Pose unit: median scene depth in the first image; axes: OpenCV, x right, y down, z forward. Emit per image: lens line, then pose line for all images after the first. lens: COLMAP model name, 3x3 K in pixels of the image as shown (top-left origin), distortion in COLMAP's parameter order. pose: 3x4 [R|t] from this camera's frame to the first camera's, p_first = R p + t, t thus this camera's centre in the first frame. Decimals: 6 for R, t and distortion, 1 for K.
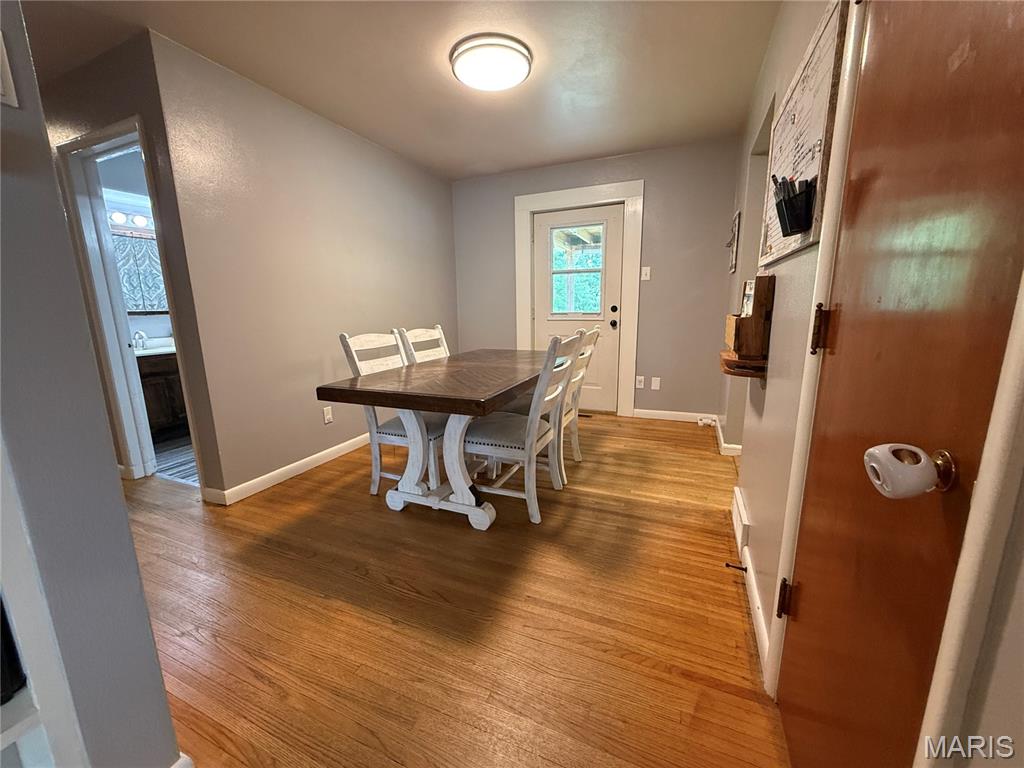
lens RADIAL K [[409.0, 0, 509.1], [0, 409.0, 385.0], [0, 0, 1]] dist [-0.000936, 0.000143]
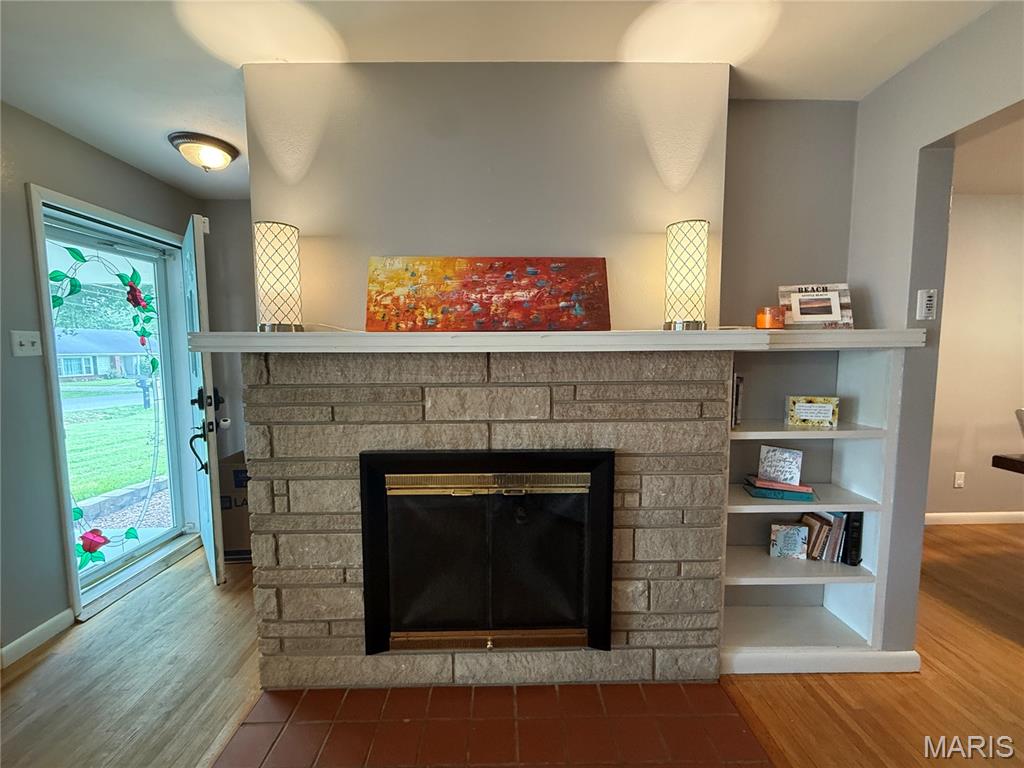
lens RADIAL K [[409.0, 0, 512.1], [0, 409.0, 383.4], [0, 0, 1]] dist [-0.000936, 0.000143]
pose [[0.416293, 0.096592, -0.904085, -0.017406], [-0.177820, 0.983789, 0.023229, 0.017642], [0.891673, 0.151094, 0.426720, -0.618975]]
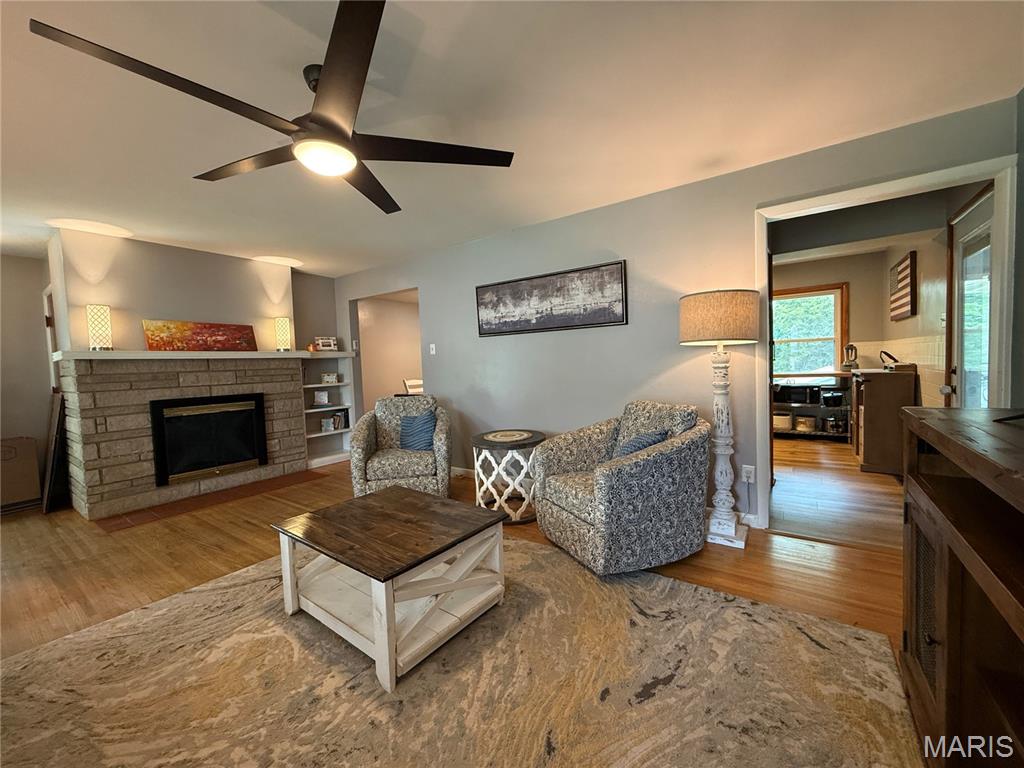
lens RADIAL K [[409.0, 0, 509.7], [0, 409.0, 385.0], [0, 0, 1]] dist [-0.000936, 0.000143]
pose [[0.979080, -0.004259, -0.203429, 0.996304], [-0.023532, 0.990702, -0.134001, 0.308414], [0.202108, 0.135985, 0.969876, -1.815741]]
